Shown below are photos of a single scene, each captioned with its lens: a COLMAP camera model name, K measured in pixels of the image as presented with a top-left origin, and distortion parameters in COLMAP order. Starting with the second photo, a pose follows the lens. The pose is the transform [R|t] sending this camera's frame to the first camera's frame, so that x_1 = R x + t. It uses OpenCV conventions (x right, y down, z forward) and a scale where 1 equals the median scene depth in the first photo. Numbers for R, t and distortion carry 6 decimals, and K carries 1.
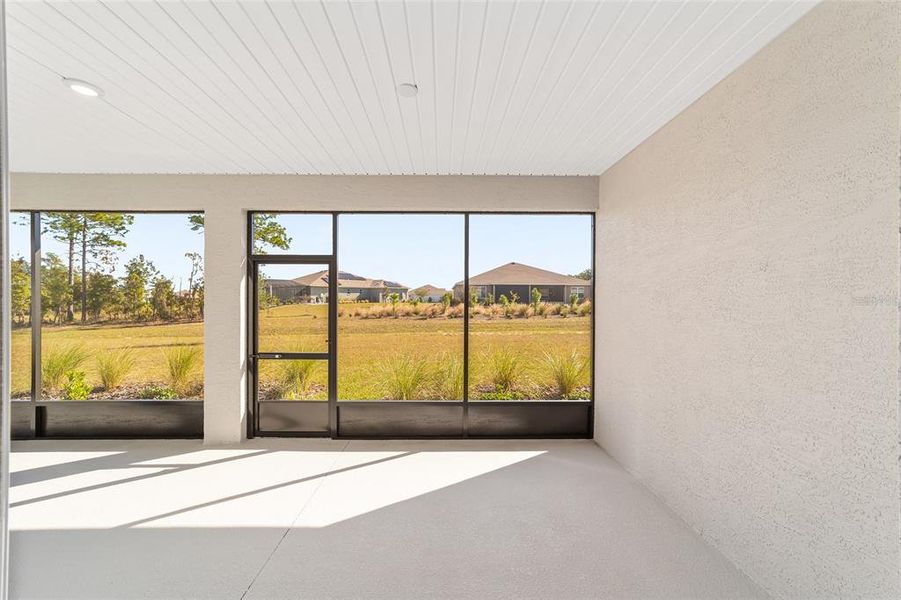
lens RADIAL K [[348.2, 0, 448.3], [0, 348.2, 305.2], [0, 0, 1]] dist [-0.000553, 0.000888]
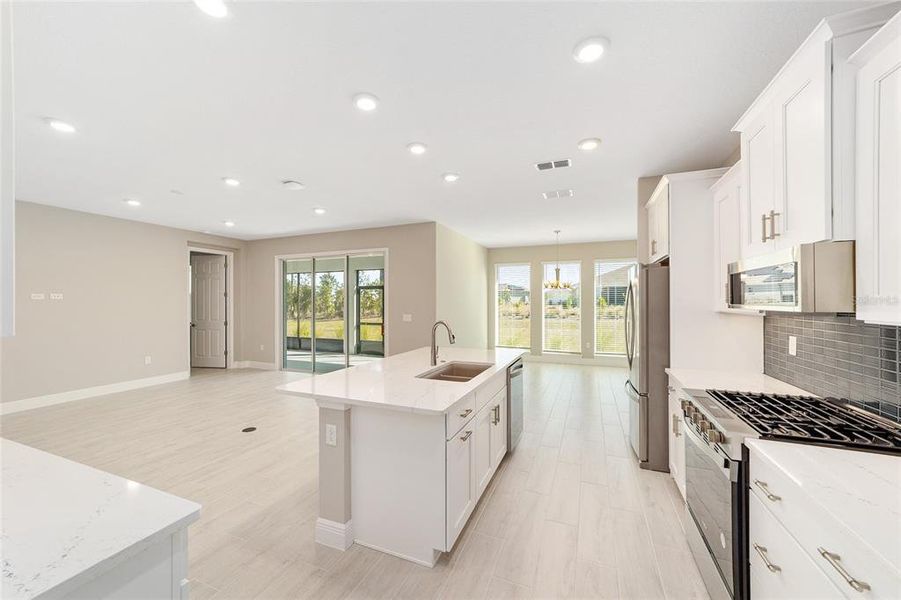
lens RADIAL K [[348.2, 0, 444.8], [0, 348.2, 301.2], [0, 0, 1]] dist [-0.000553, 0.000888]
pose [[0.920134, -0.005241, -0.391569, 0.120059], [-0.001817, 0.999843, -0.017653, 0.001907], [0.391600, 0.016954, 0.919979, -0.132724]]
